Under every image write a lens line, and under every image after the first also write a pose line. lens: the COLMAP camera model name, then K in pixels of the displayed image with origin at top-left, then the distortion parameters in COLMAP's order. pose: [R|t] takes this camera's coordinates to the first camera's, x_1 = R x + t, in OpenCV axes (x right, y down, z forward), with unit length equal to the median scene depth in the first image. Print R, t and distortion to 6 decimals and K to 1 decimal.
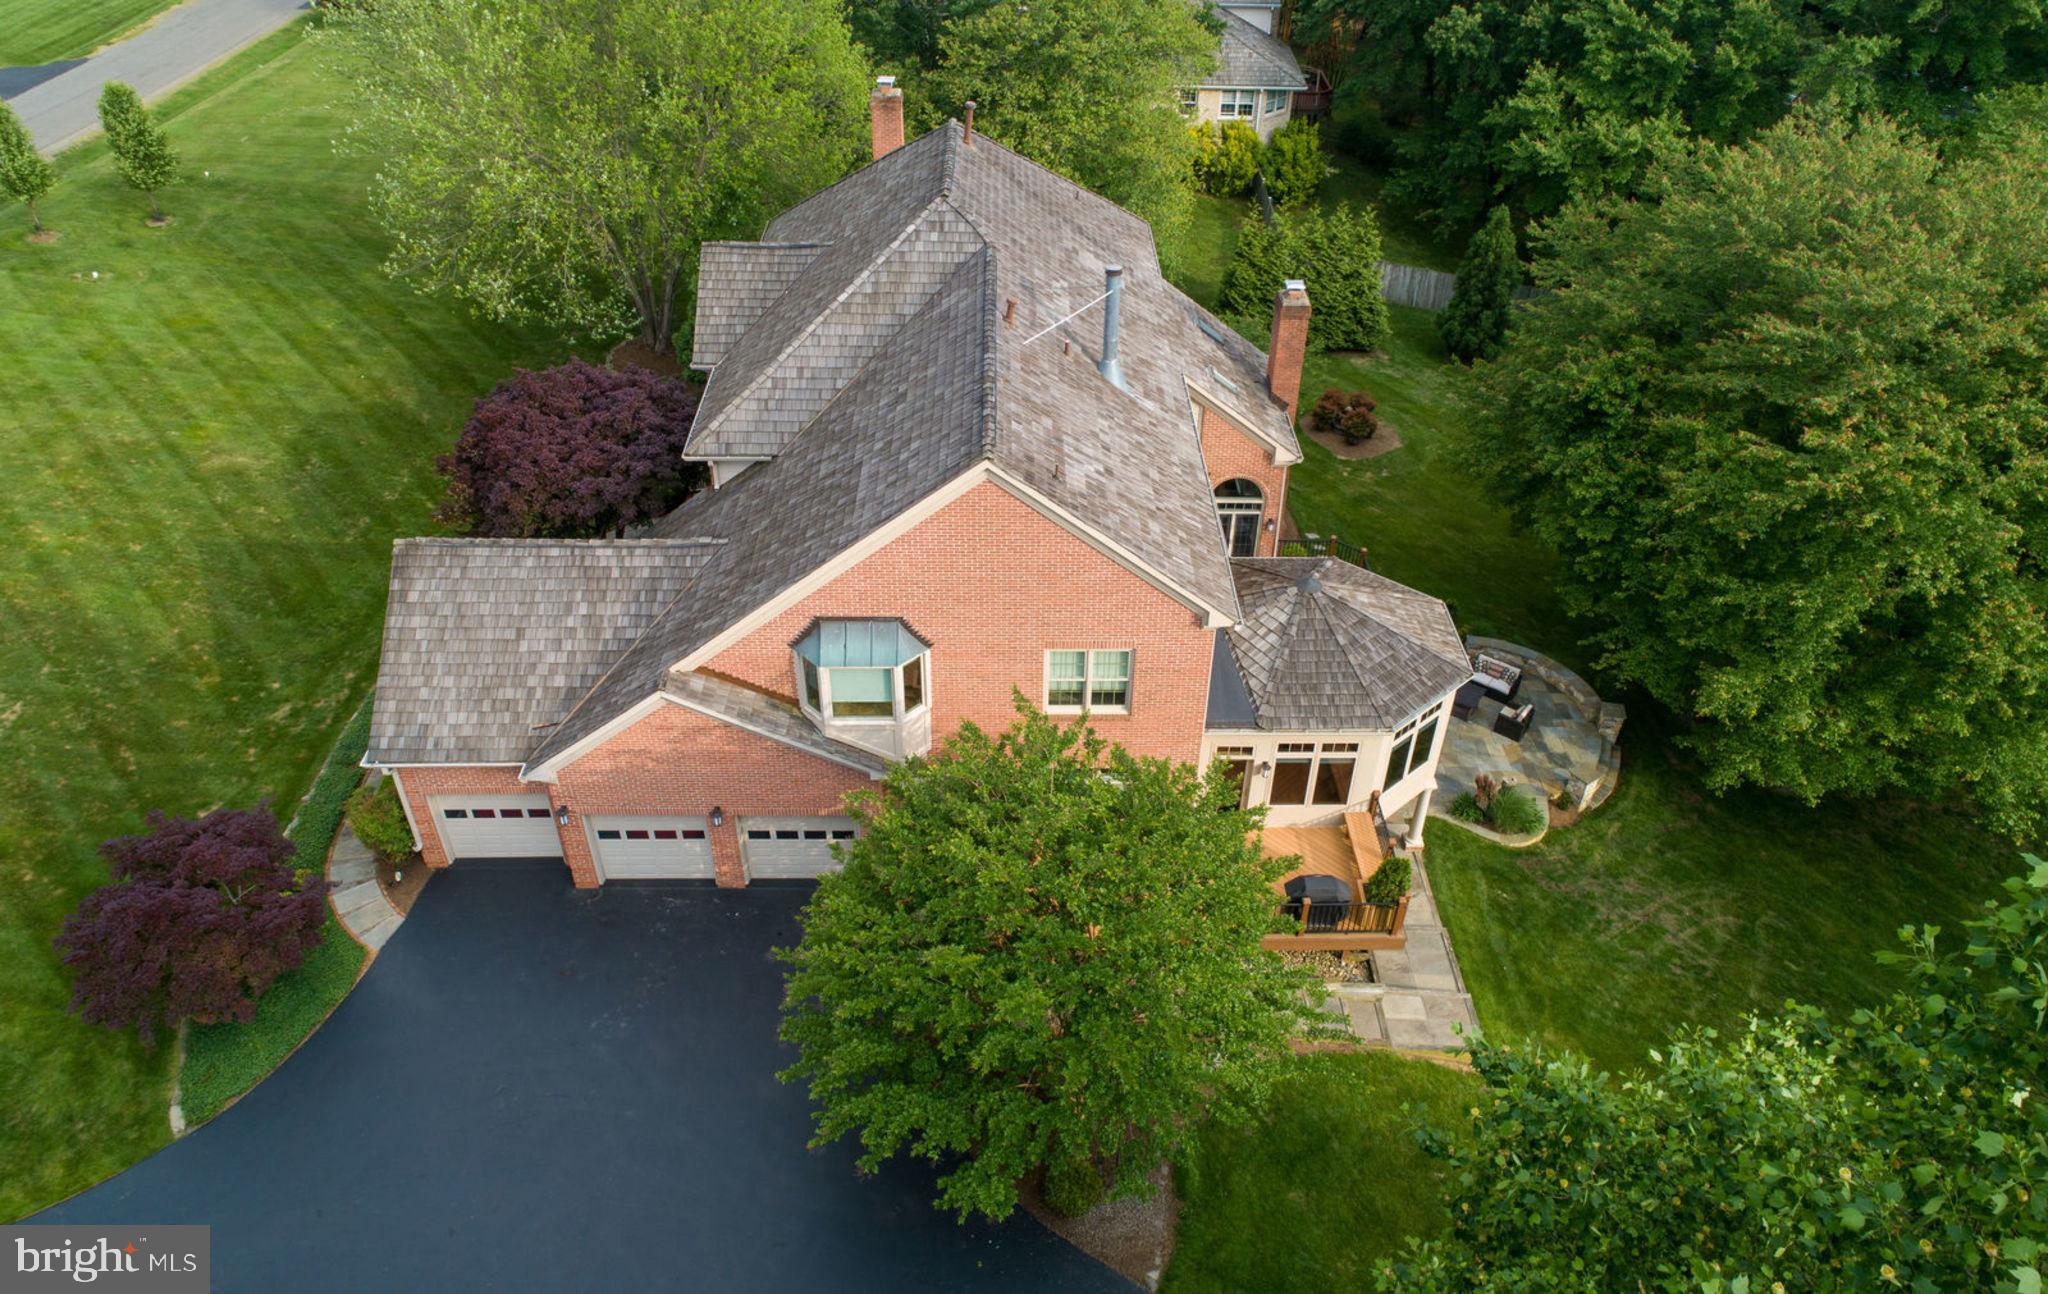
lens RADIAL K [[1420.4, 0, 1024.1], [0, 1420.4, 646.7], [0, 0, 1]] dist [-0.000928, -0.000335]
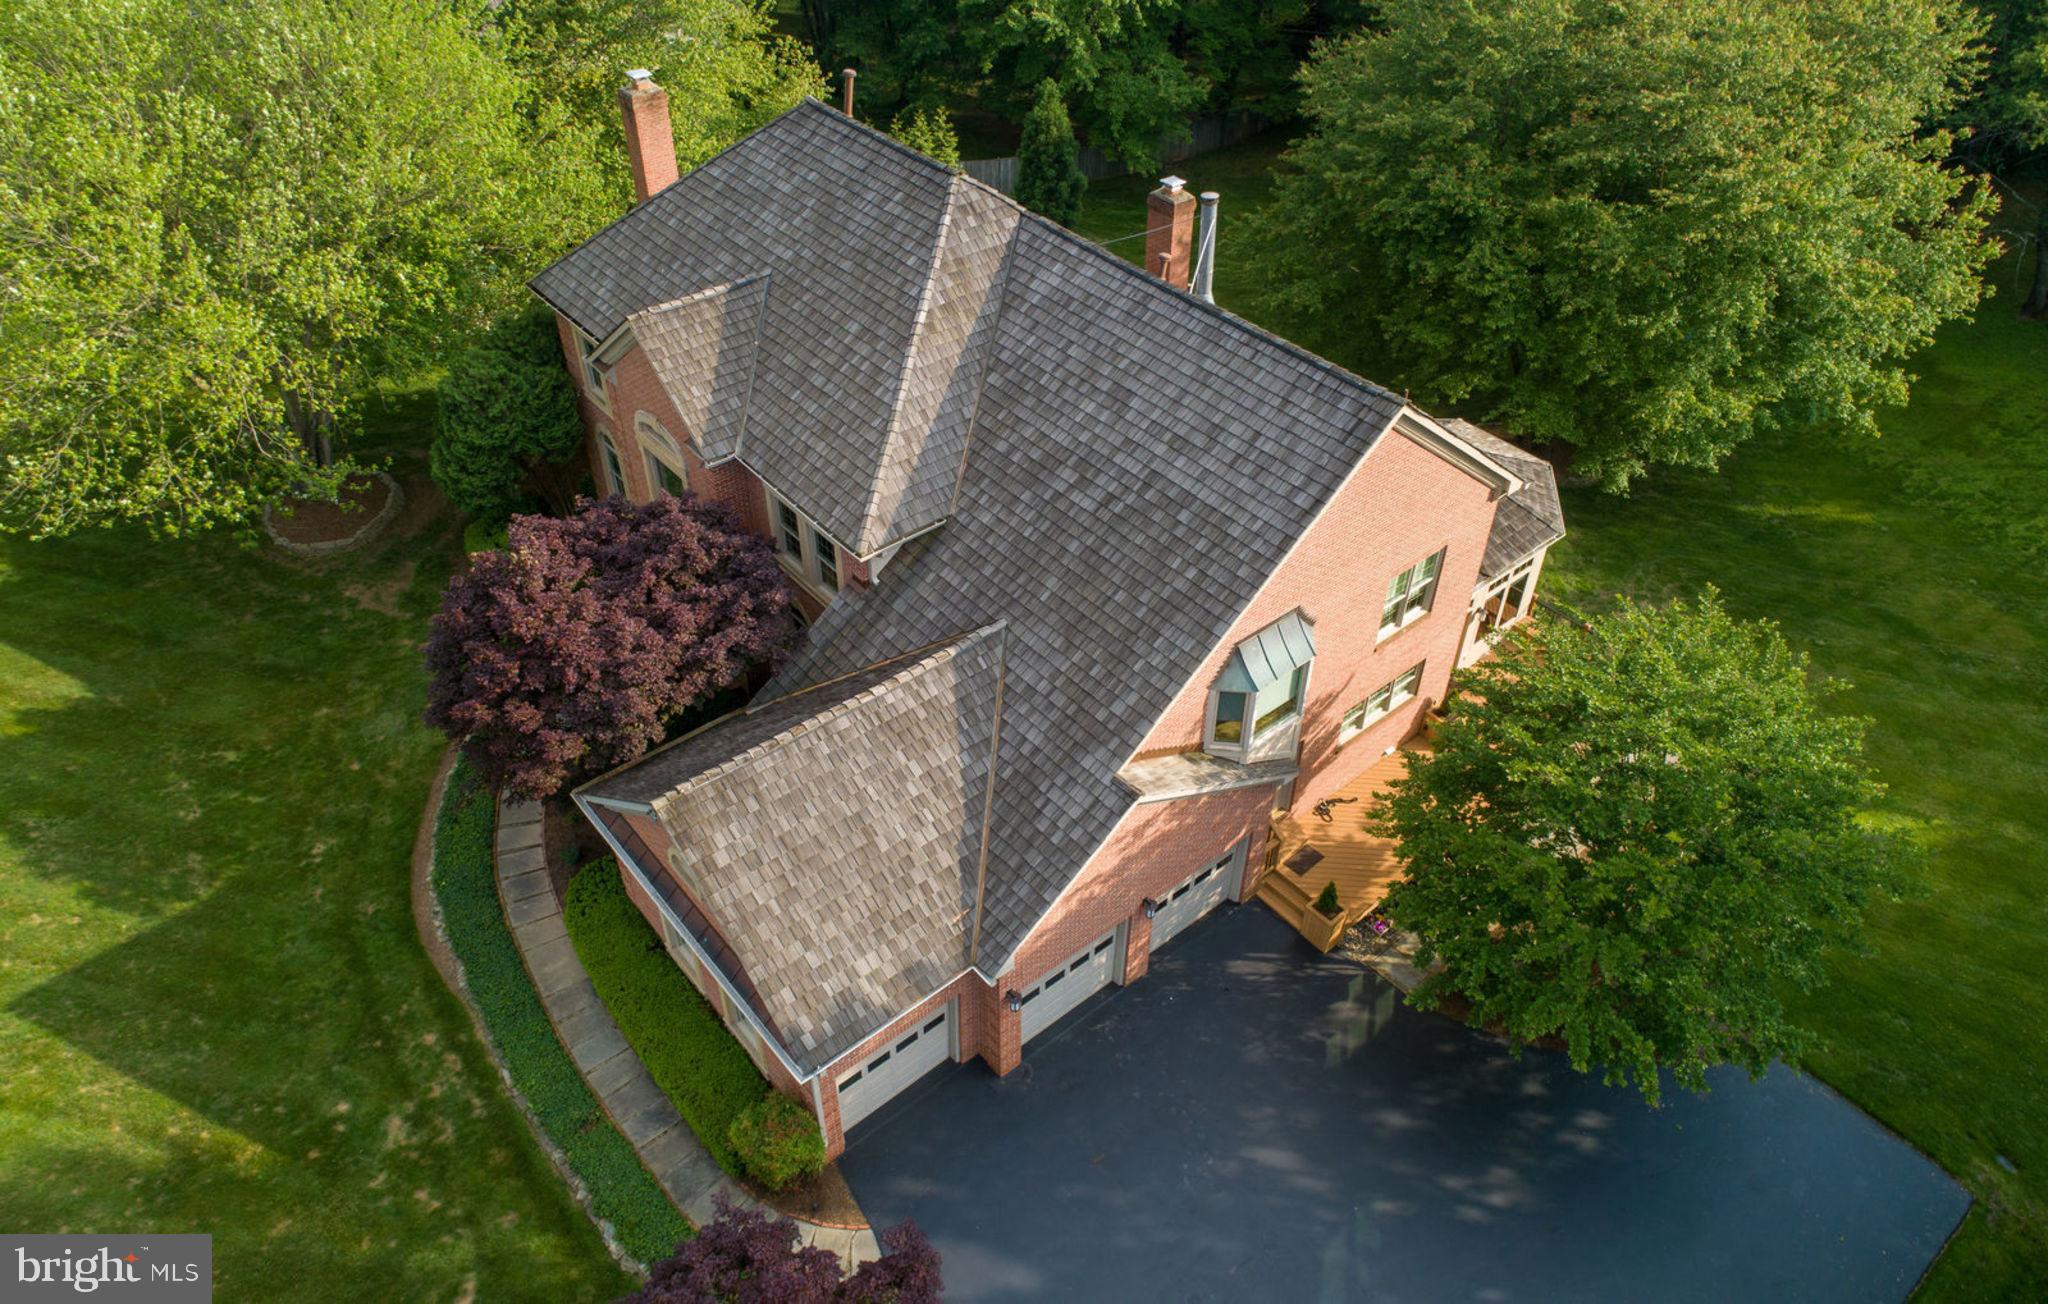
lens RADIAL K [[1411.6, 0, 1024.2], [0, 1411.6, 651.9], [0, 0, 1]] dist [0.001408, -0.000140]
pose [[0.769880, -0.413939, 0.485736, -0.574848], [0.383358, 0.908457, 0.166562, -0.181272], [-0.510216, 0.057978, 0.858090, 0.252623]]
